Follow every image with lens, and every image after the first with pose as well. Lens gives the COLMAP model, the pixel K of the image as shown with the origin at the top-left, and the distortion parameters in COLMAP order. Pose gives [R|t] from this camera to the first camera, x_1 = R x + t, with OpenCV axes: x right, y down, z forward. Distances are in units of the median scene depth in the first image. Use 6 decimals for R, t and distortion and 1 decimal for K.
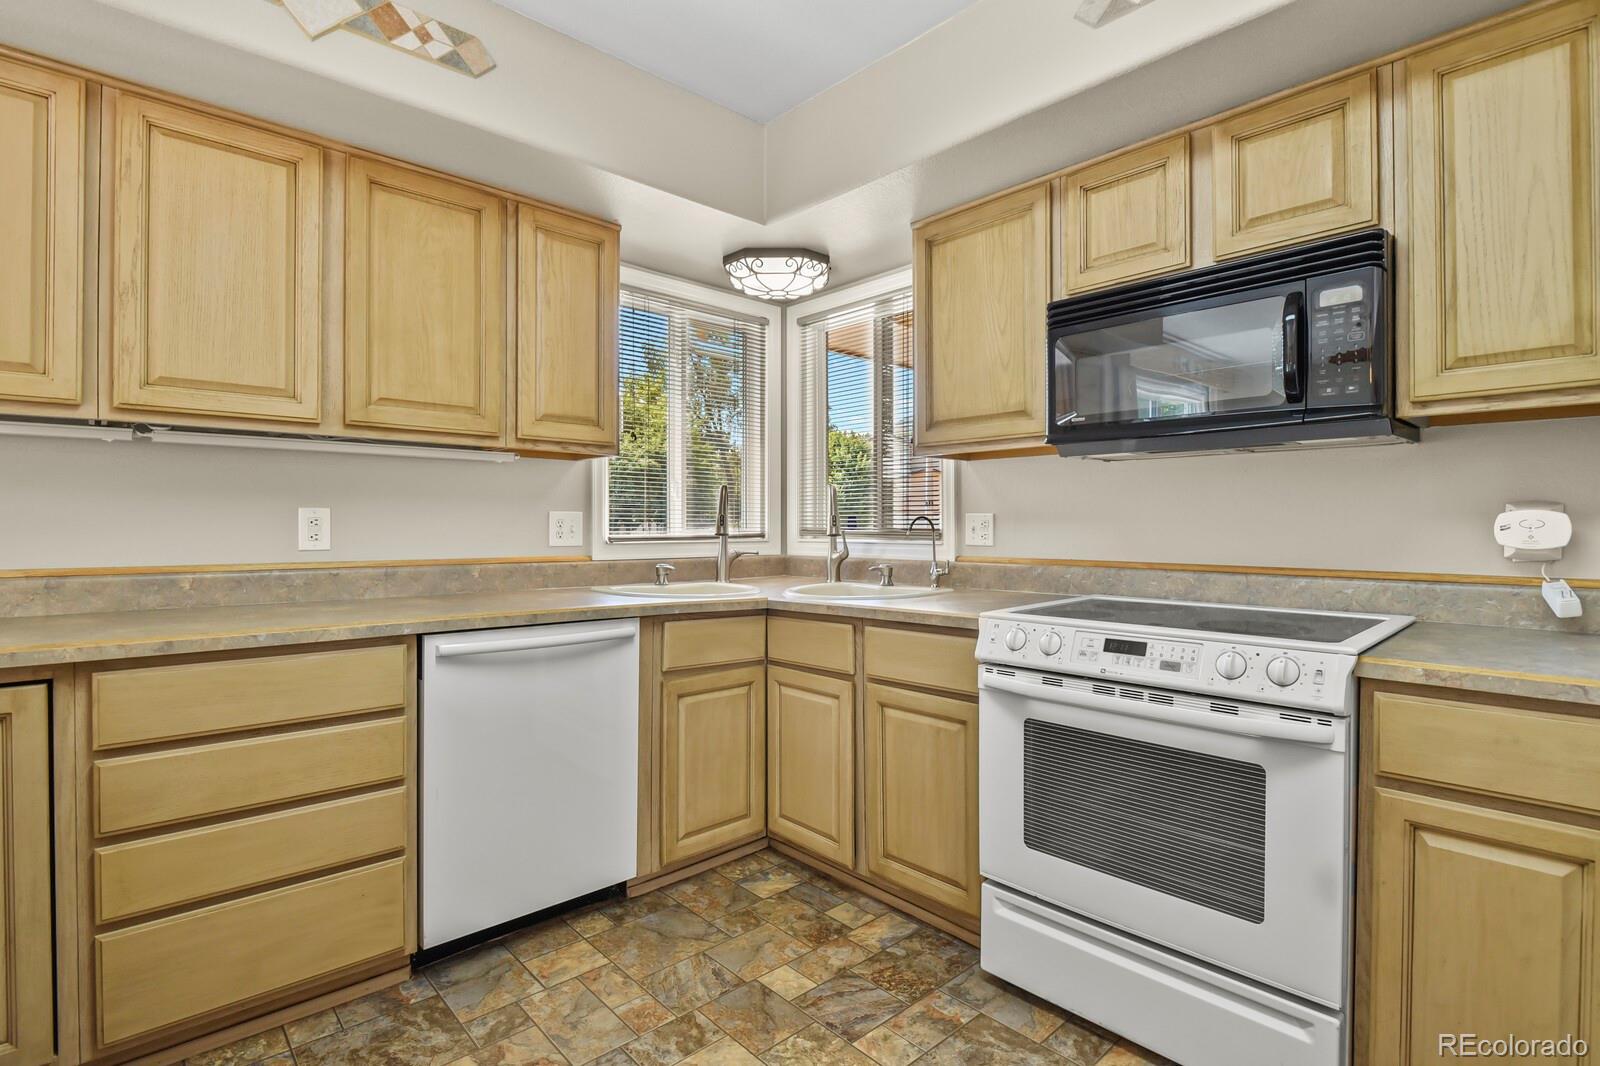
lens RADIAL K [[774.9, 0, 811.6], [0, 774.9, 528.4], [0, 0, 1]] dist [-0.013033, -0.001951]
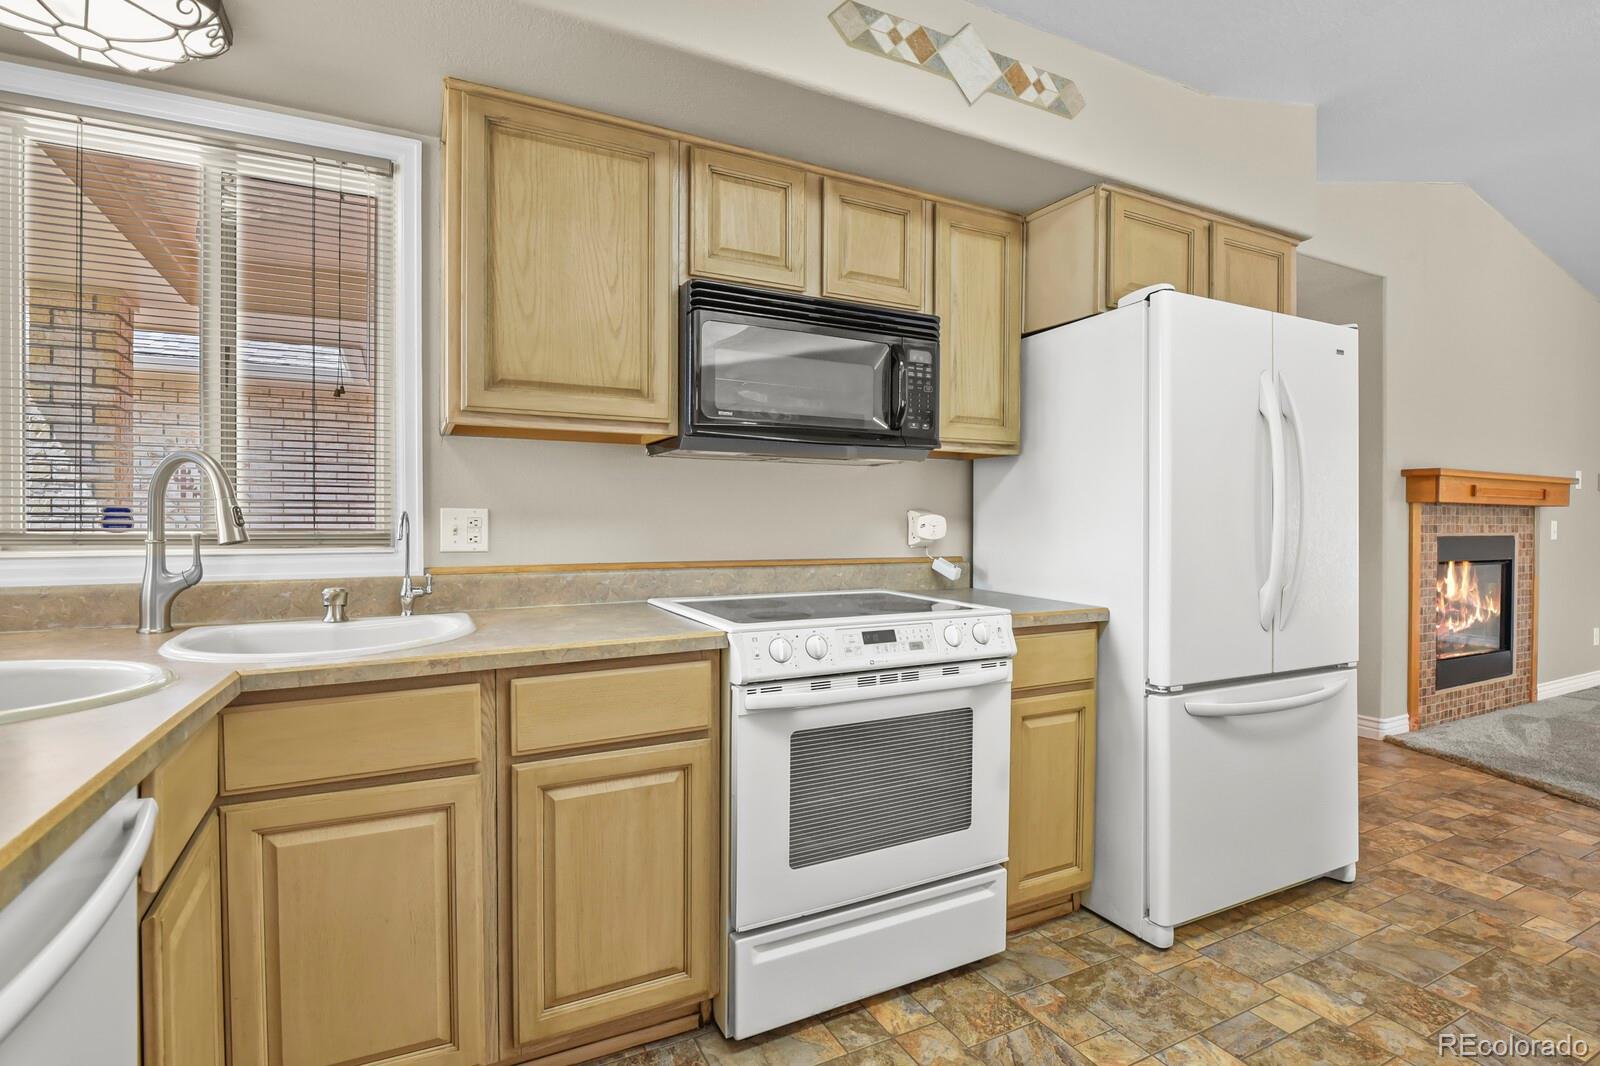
lens RADIAL K [[774.9, 0, 808.5], [0, 774.9, 528.4], [0, 0, 1]] dist [-0.013033, -0.001951]
pose [[0.270779, -0.006709, 0.962618, -0.533704], [0.001809, 0.999977, 0.006461, -0.005633], [-0.962640, -0.000008, 0.270785, 0.633507]]
